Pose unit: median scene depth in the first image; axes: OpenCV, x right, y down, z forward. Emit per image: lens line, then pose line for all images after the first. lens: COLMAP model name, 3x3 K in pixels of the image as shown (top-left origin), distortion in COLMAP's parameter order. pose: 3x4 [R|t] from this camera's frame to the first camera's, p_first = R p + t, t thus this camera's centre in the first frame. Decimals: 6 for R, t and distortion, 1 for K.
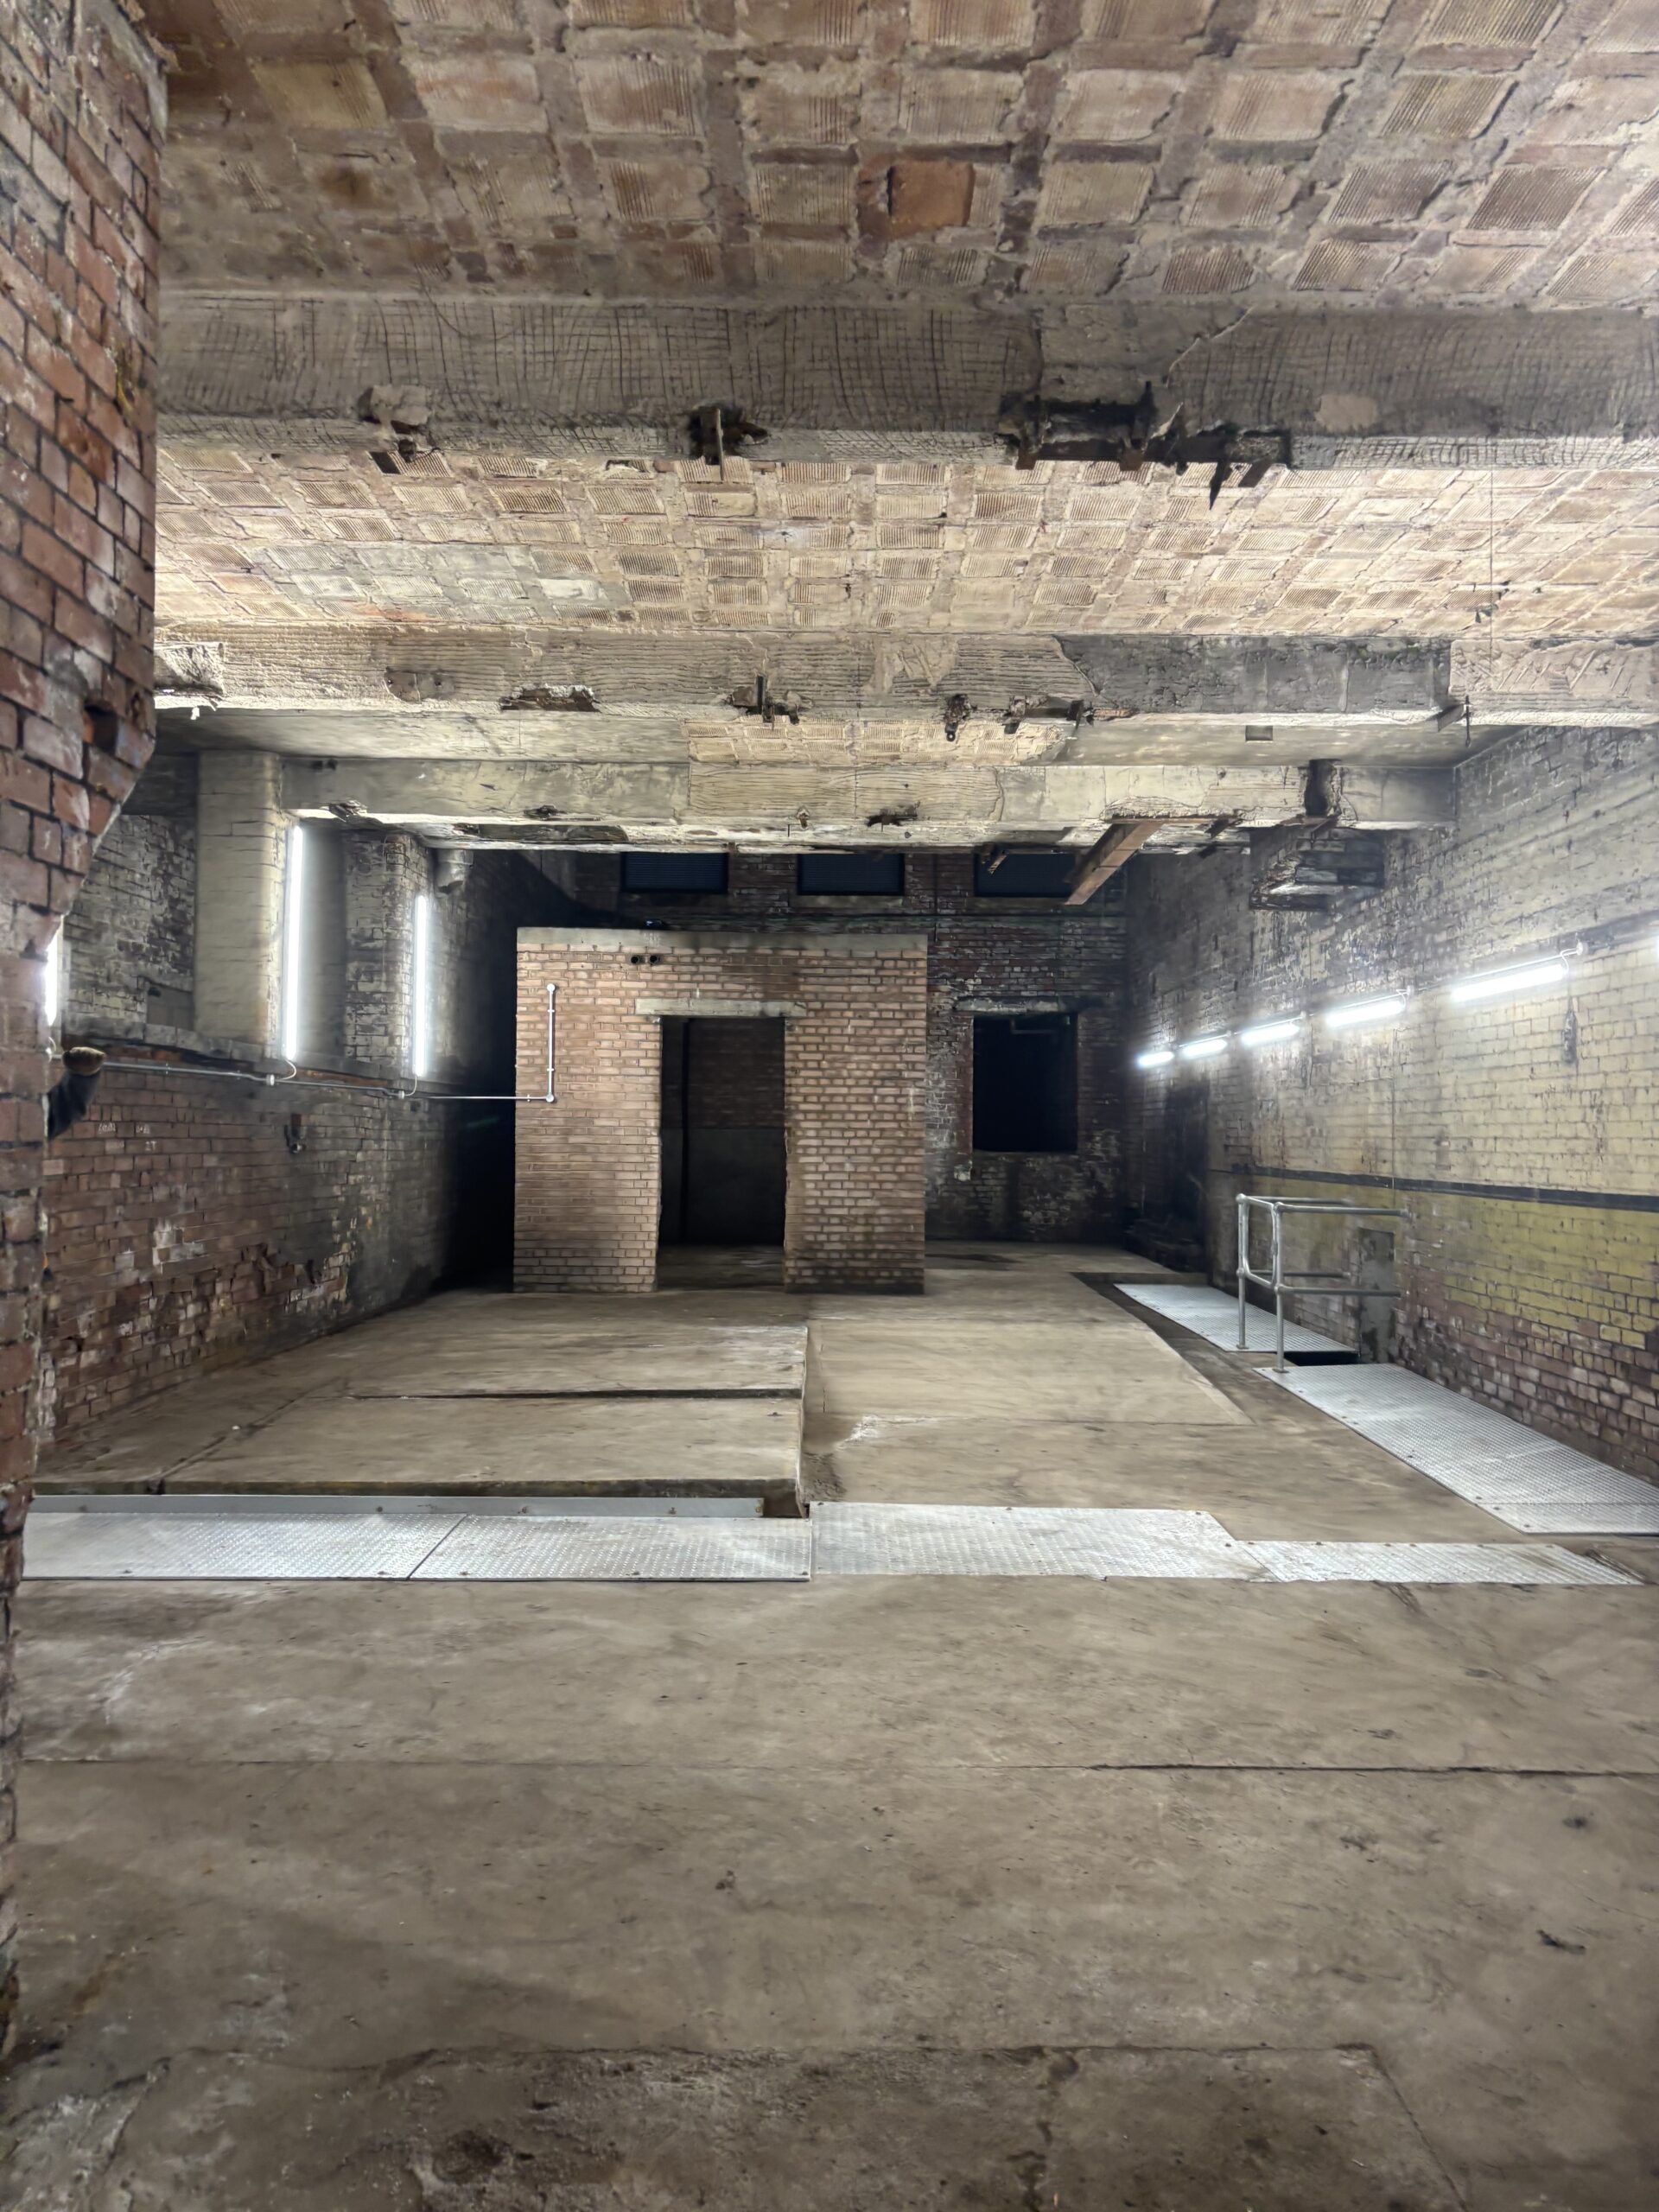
lens RADIAL K [[1669.6, 0, 827.8], [0, 1669.6, 1099.0], [0, 0, 1]] dist [0.043395, -0.043133]
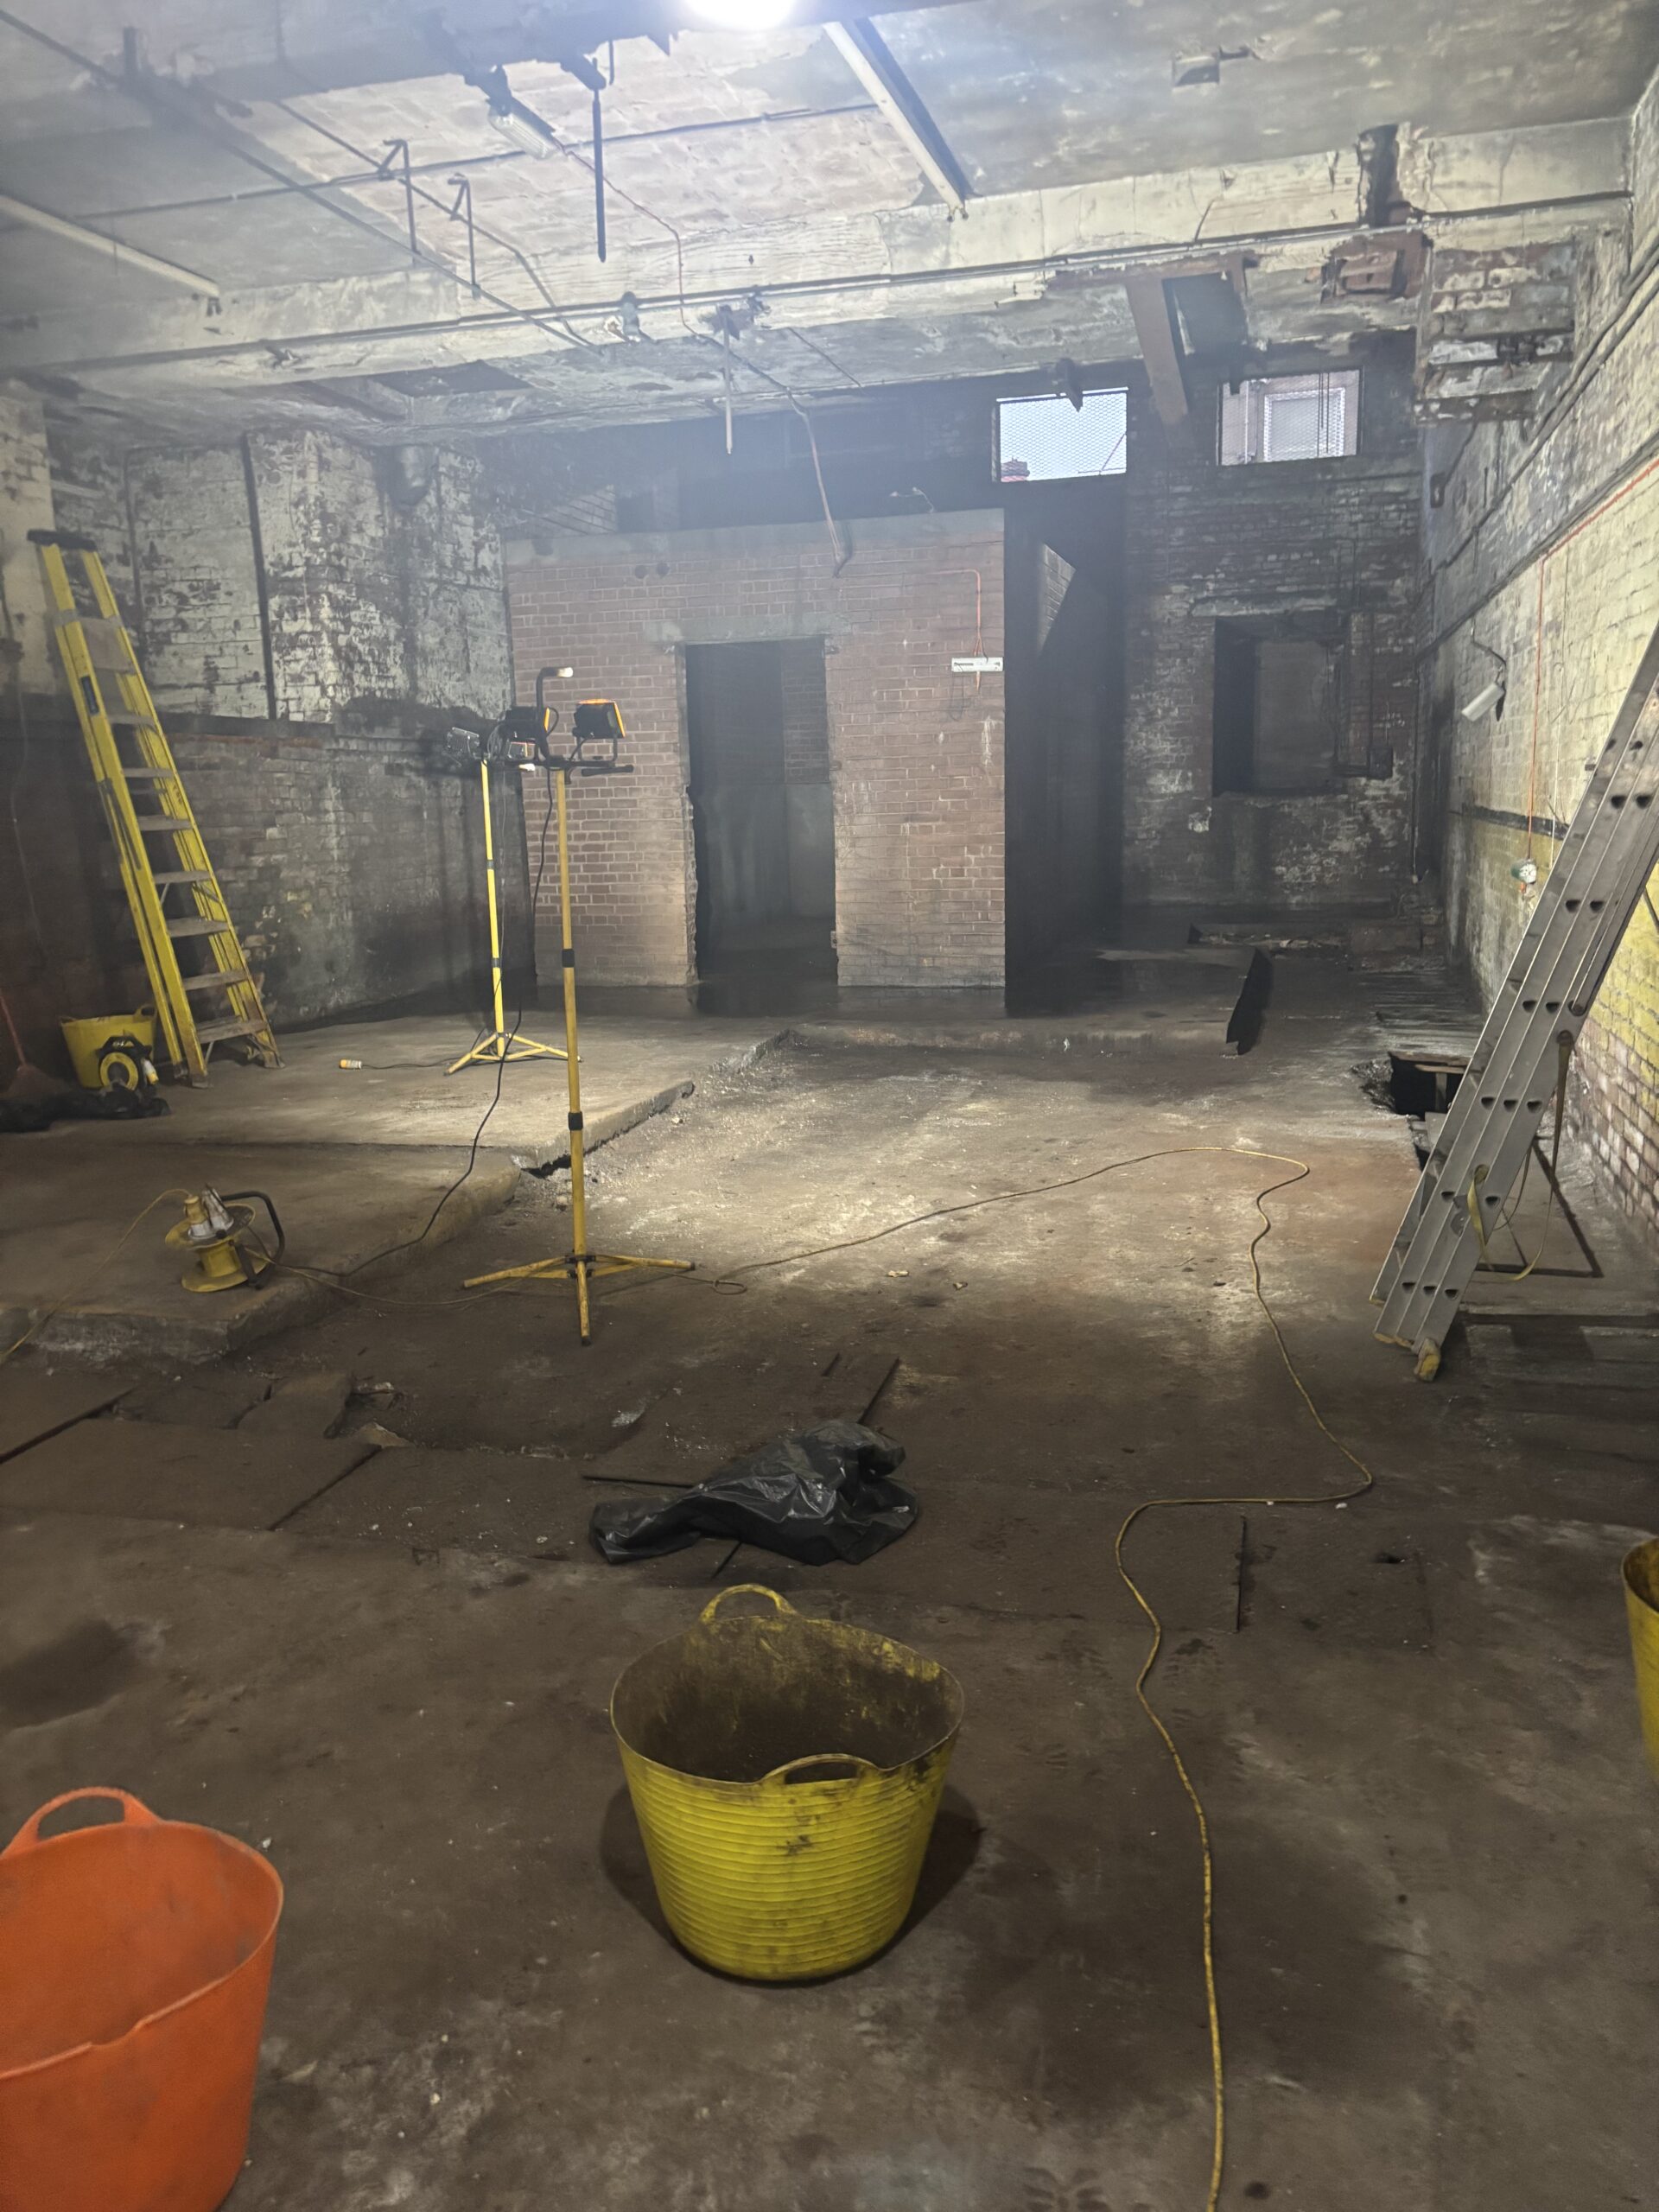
lens RADIAL K [[1669.6, 0, 823.8], [0, 1669.6, 1104.5], [0, 0, 1]] dist [0.043395, -0.043133]
pose [[0.963300, 0.012684, -0.268127, 0.367779], [0.043651, 0.978185, 0.203098, 0.013164], [0.264854, -0.207348, 0.941732, 0.413299]]
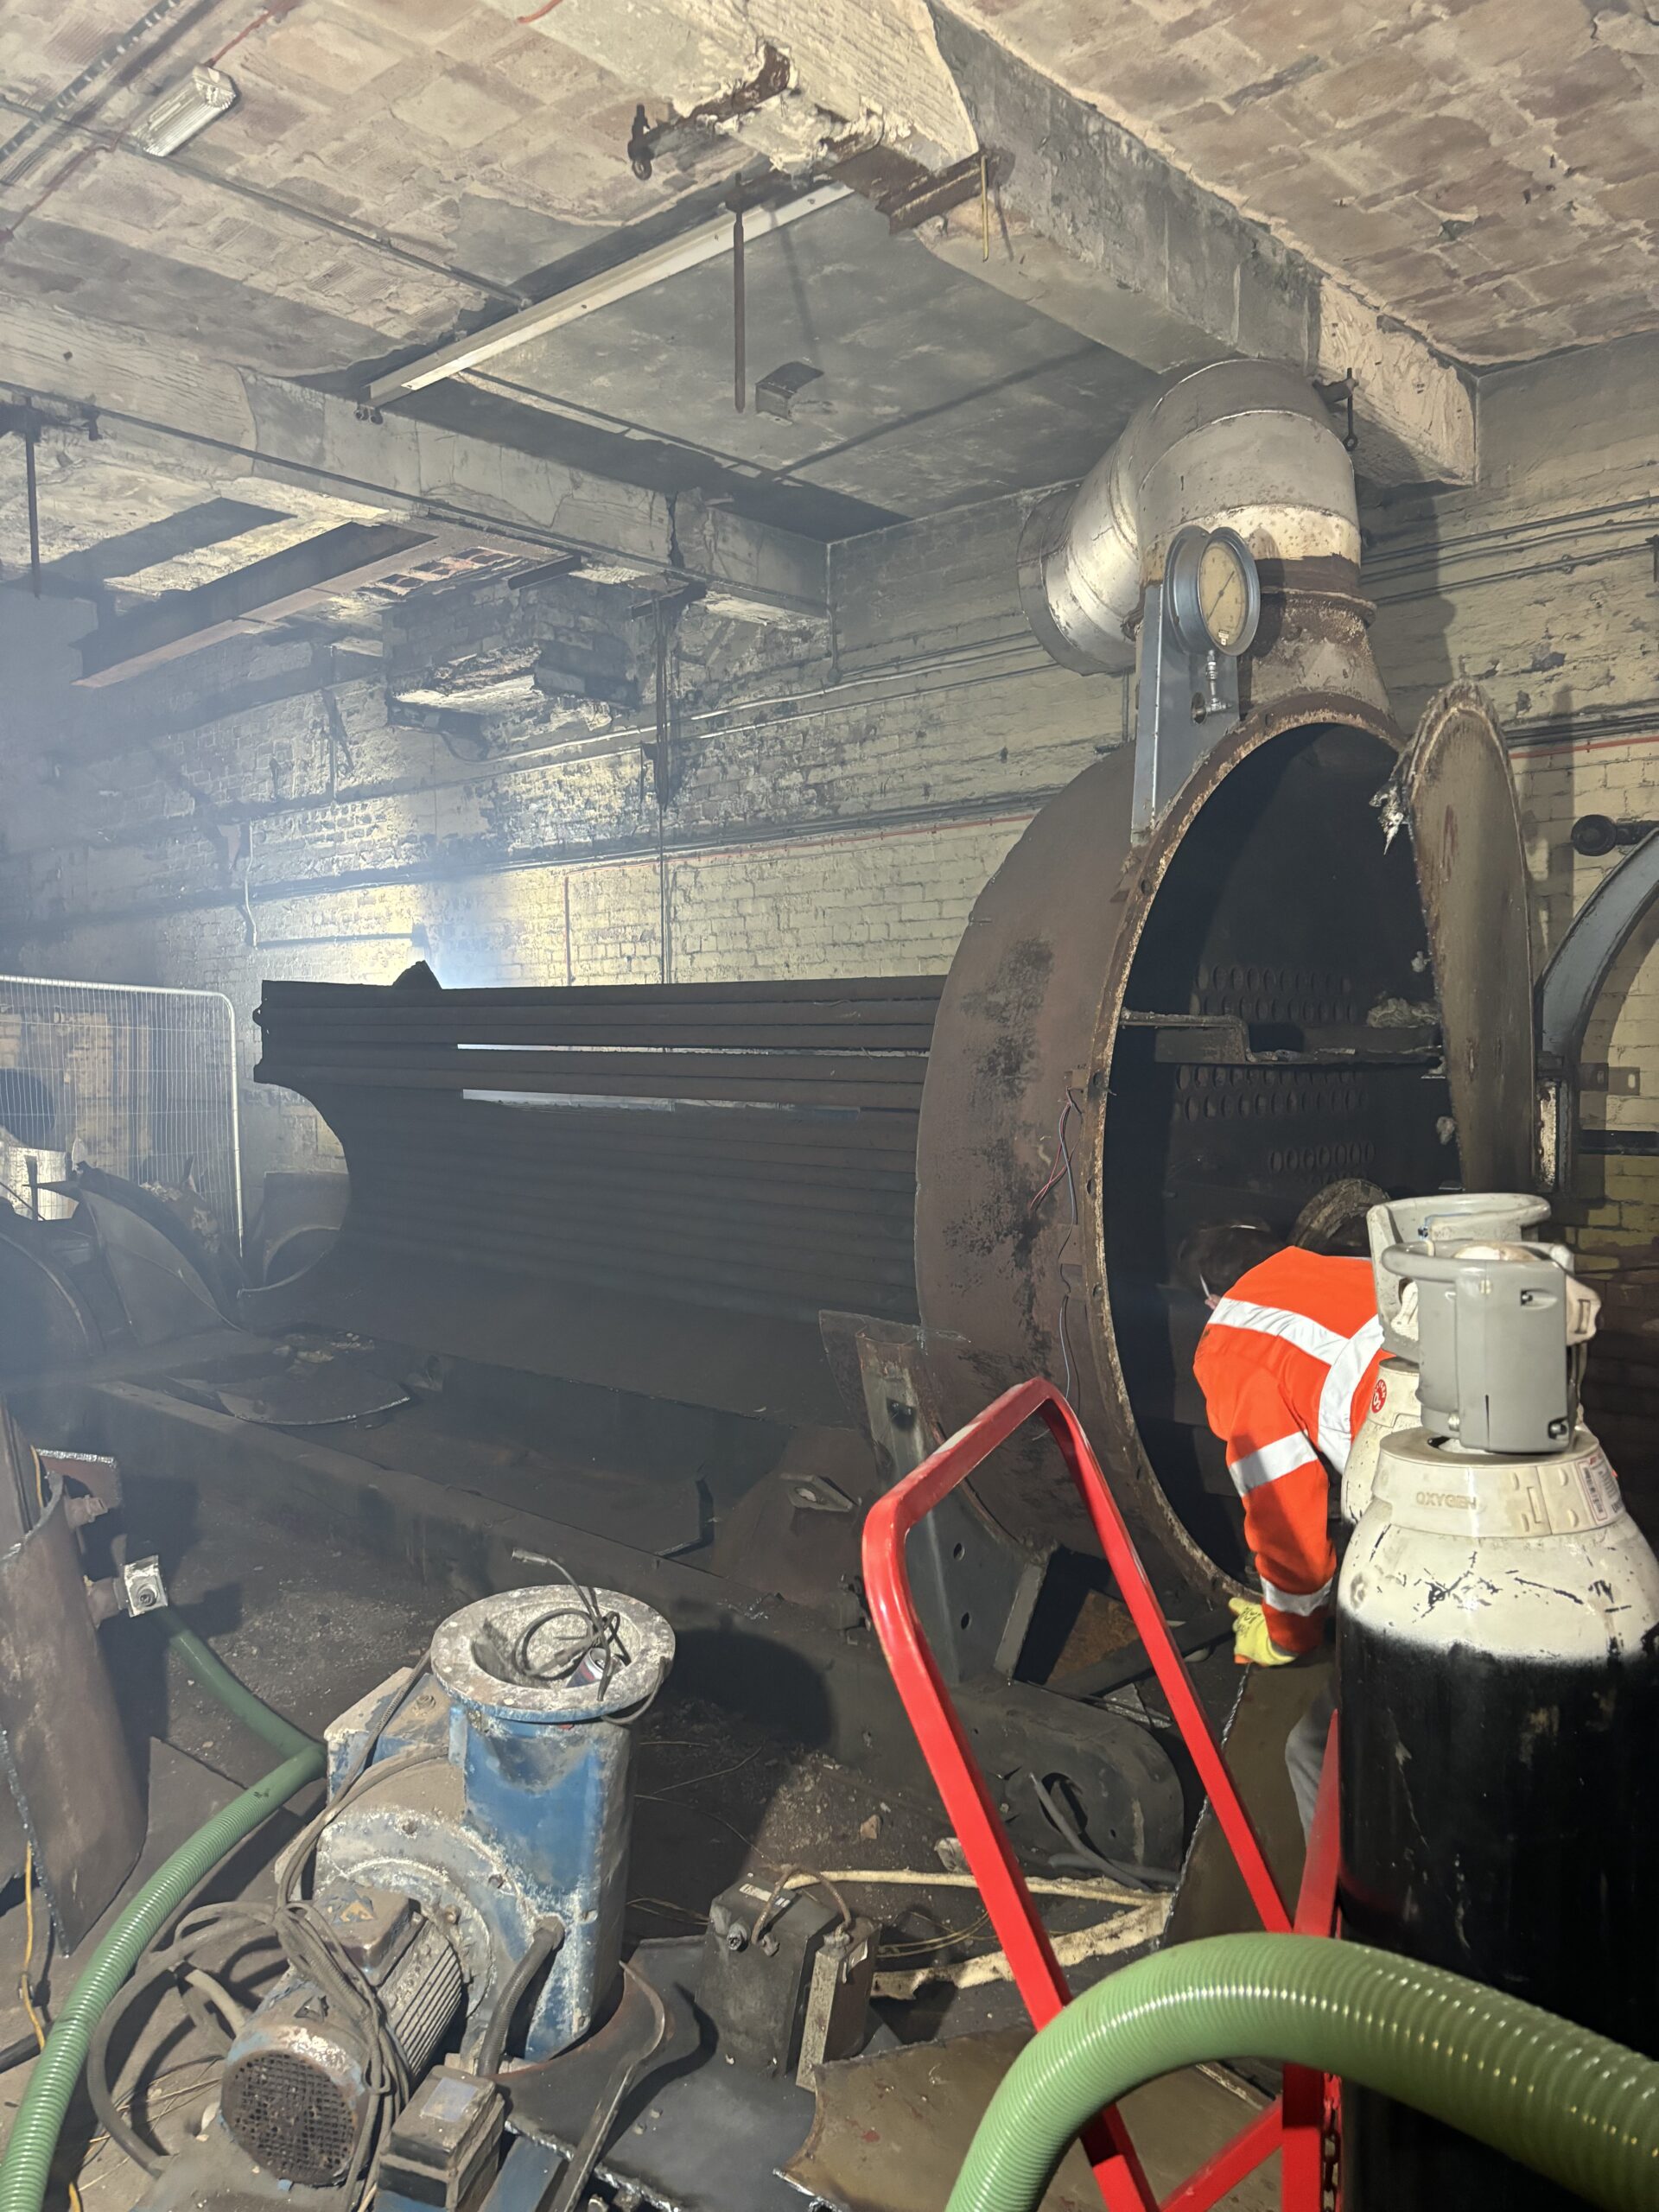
lens RADIAL K [[1669.6, 0, 818.1], [0, 1669.6, 1103.0], [0, 0, 1]] dist [0.043395, -0.043133]
pose [[0.687561, -0.043779, 0.724806, -0.238250], [0.001352, 0.998256, 0.059013, 0.003138], [-0.726125, -0.039595, 0.686421, 0.686330]]
